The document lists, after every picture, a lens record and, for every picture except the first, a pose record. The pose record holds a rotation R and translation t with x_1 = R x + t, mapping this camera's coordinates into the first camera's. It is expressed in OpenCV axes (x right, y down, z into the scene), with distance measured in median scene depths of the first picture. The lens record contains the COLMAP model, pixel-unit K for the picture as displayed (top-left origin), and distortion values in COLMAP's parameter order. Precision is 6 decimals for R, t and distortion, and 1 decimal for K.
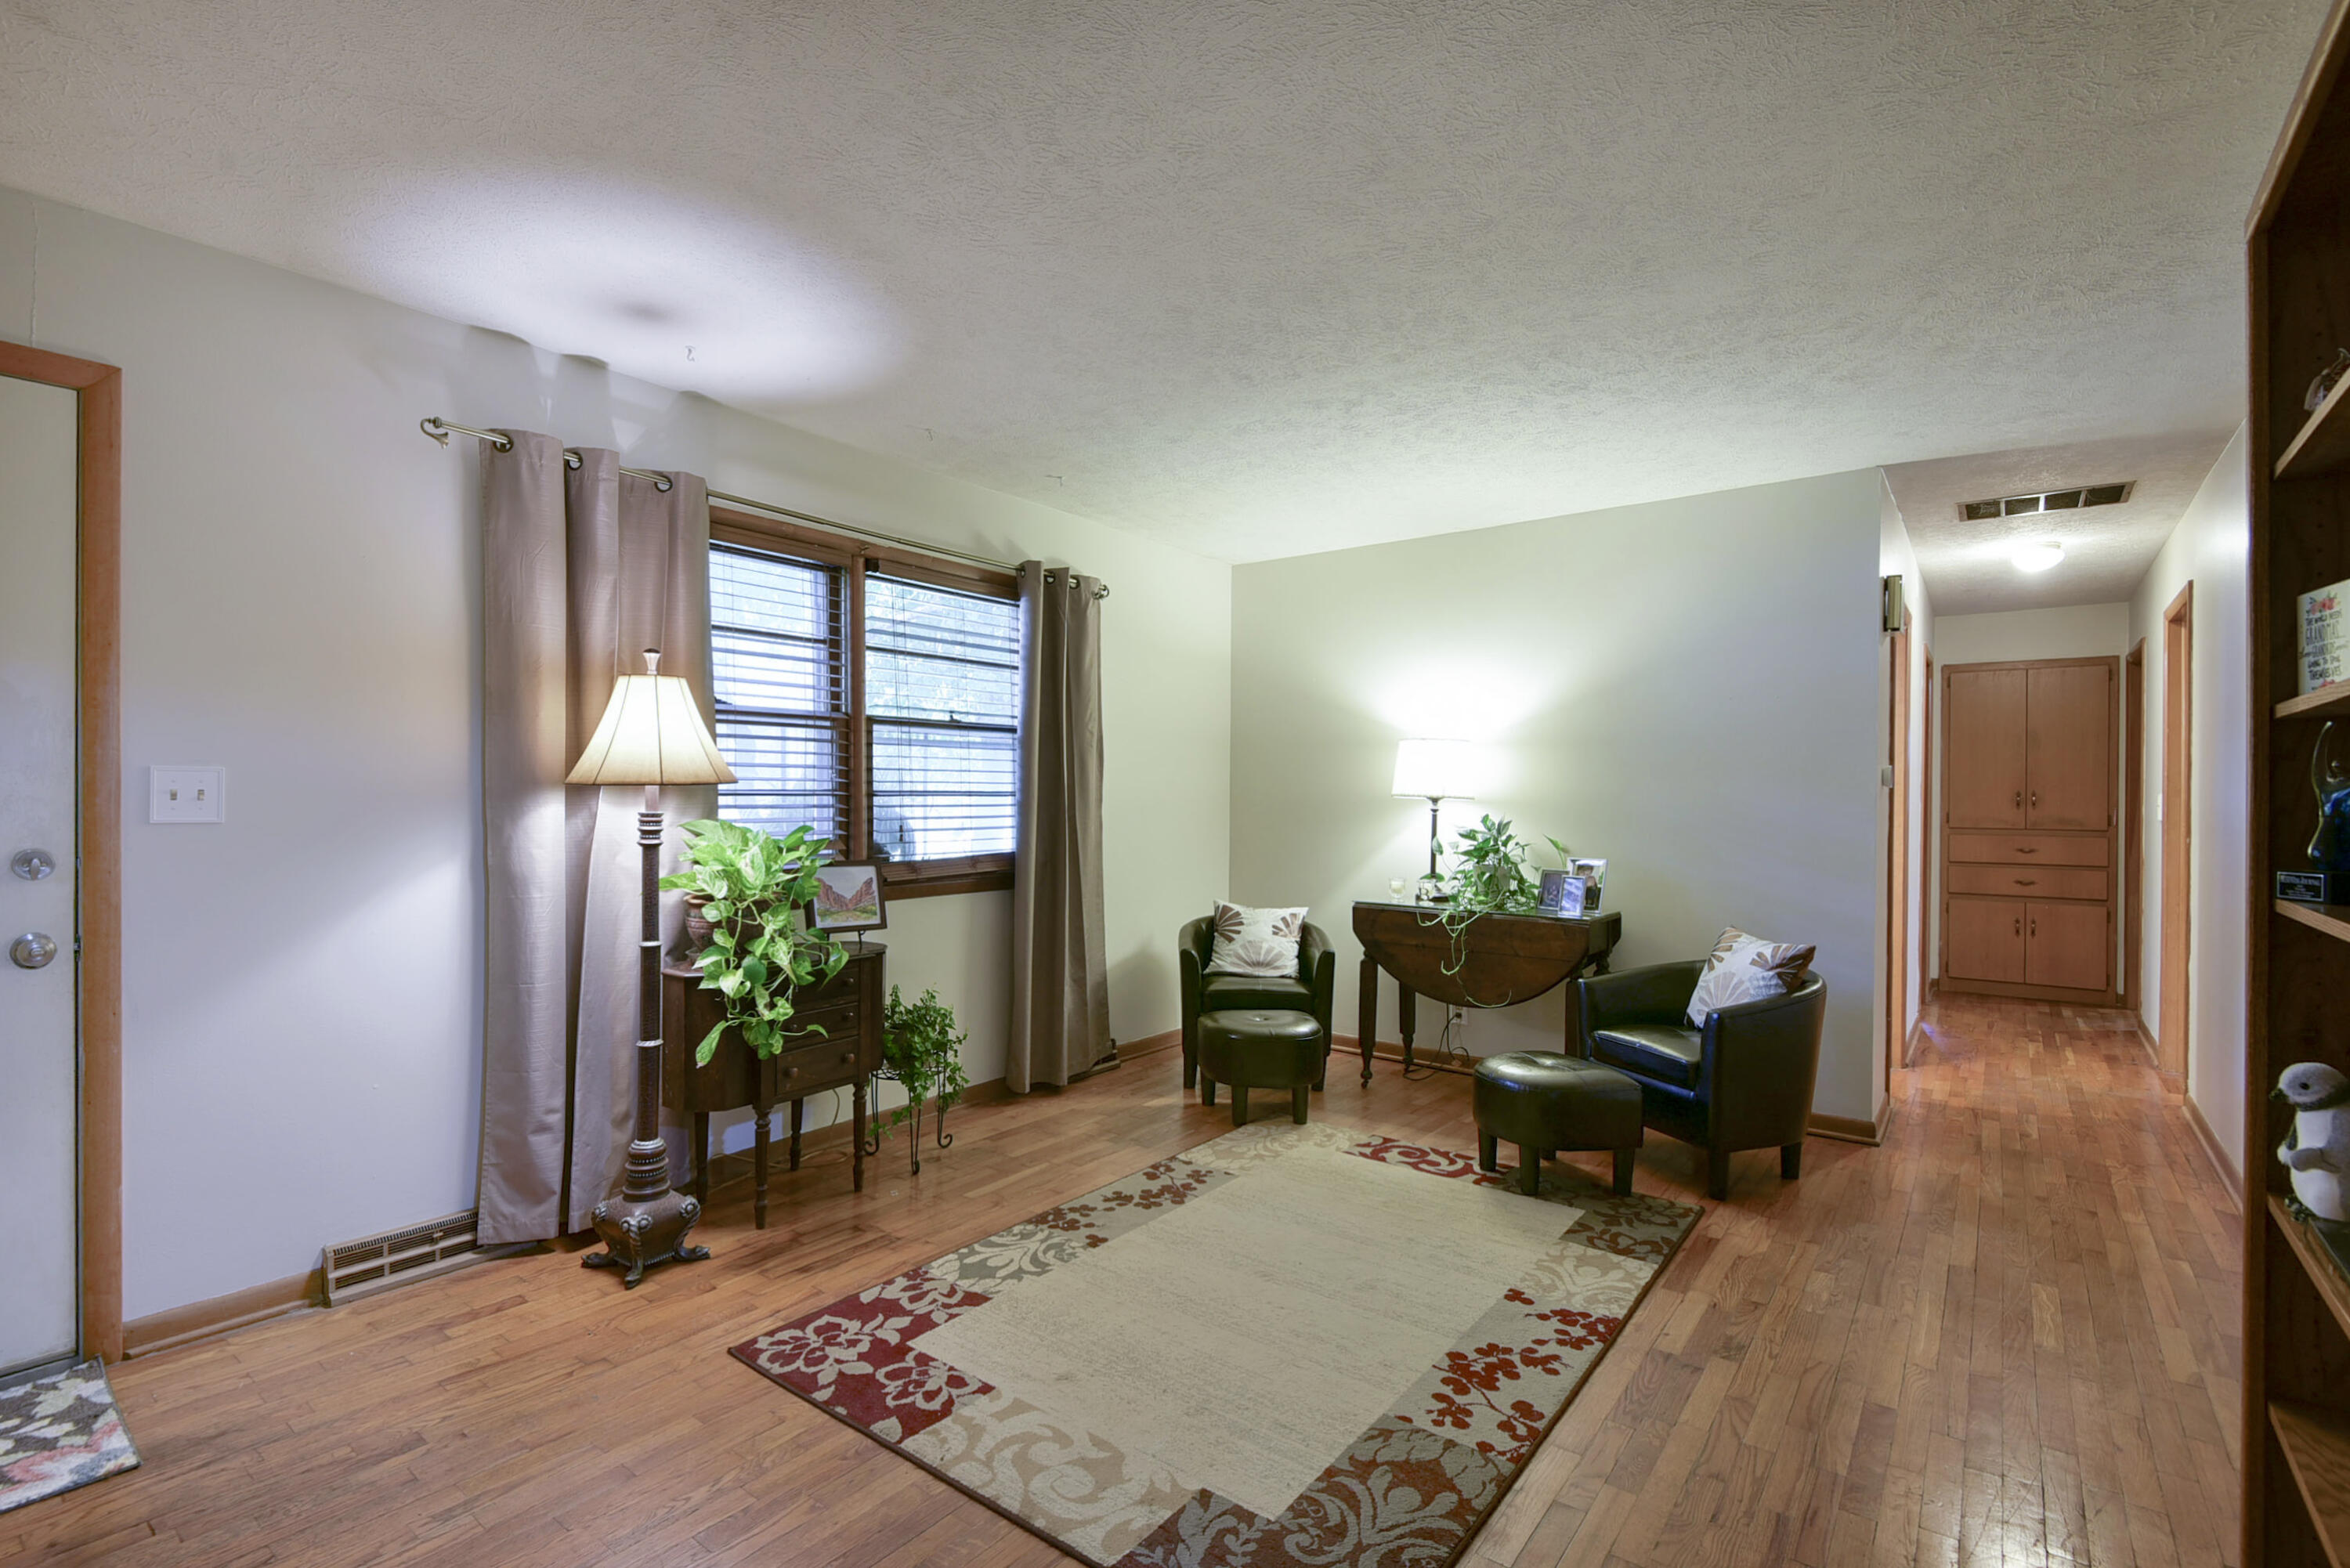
lens RADIAL K [[1093.7, 0, 1155.9], [0, 1093.7, 790.5], [0, 0, 1]] dist [0.034967, -0.021007]
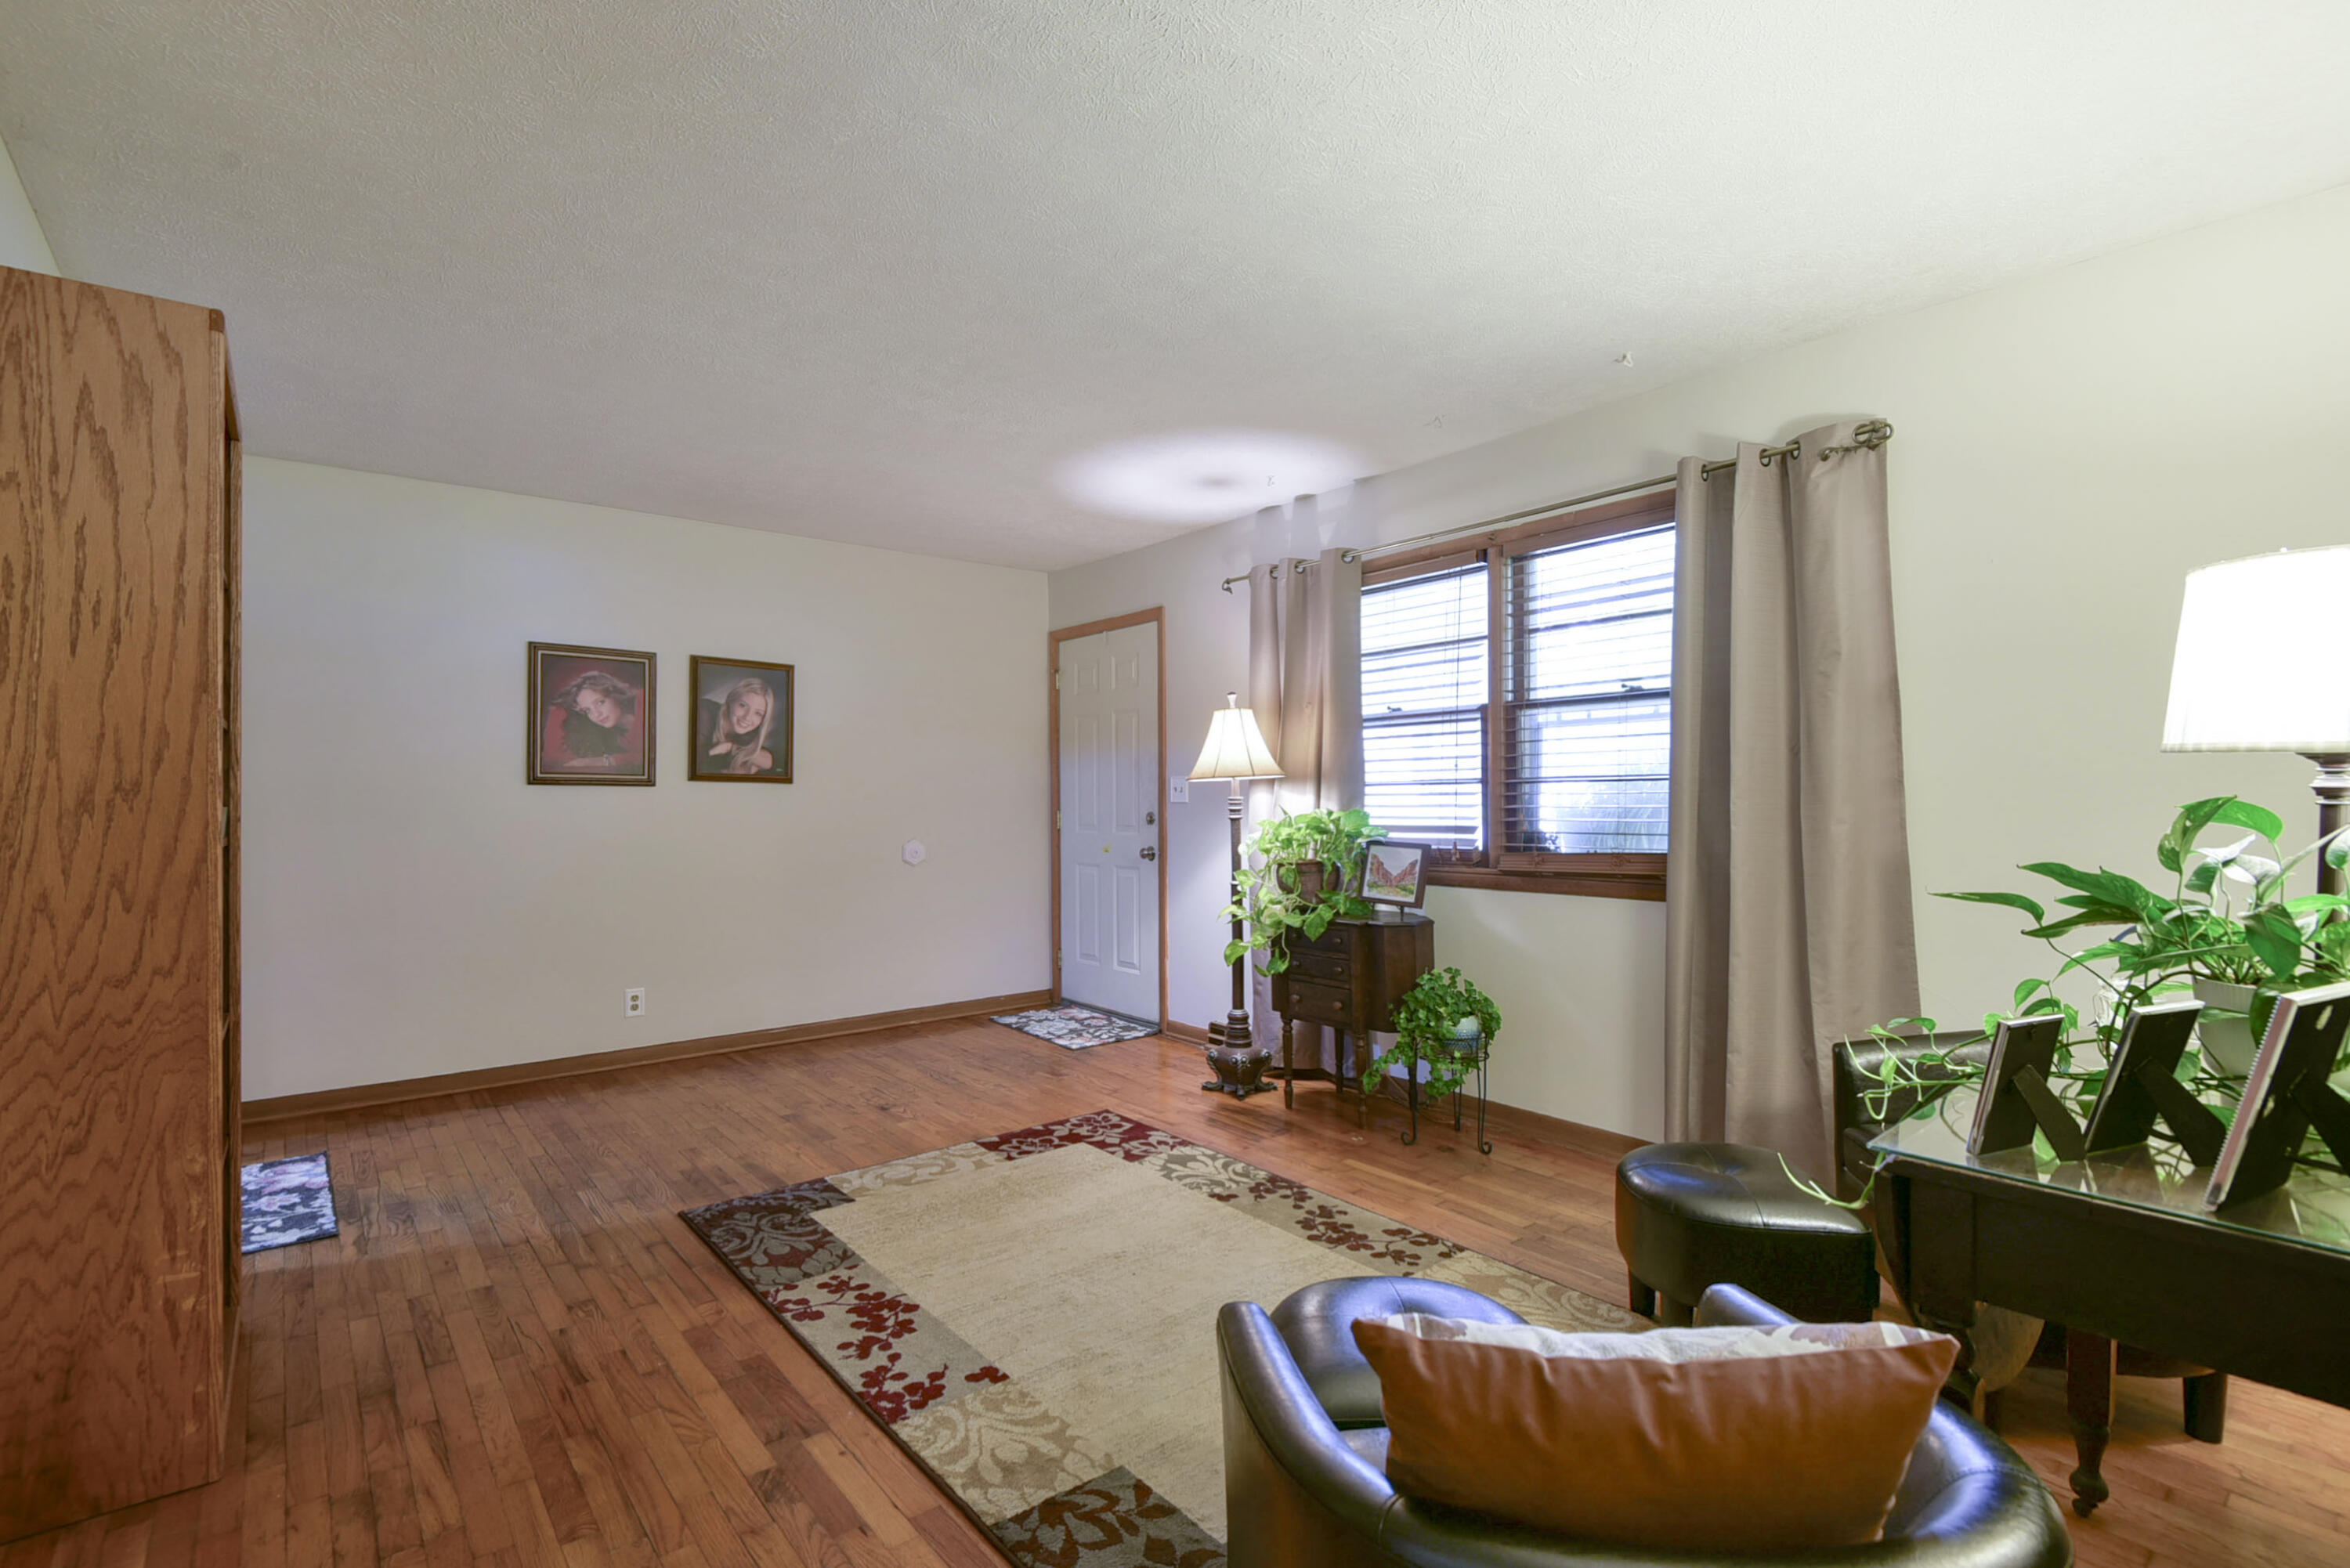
lens RADIAL K [[1093.7, 0, 1155.9], [0, 1093.7, 790.5], [0, 0, 1]] dist [0.034967, -0.021007]
pose [[-0.247191, -0.014472, -0.968859, 1.098624], [0.004228, 0.999863, -0.016014, 0.036599], [0.968958, -0.008055, -0.247096, 1.326628]]
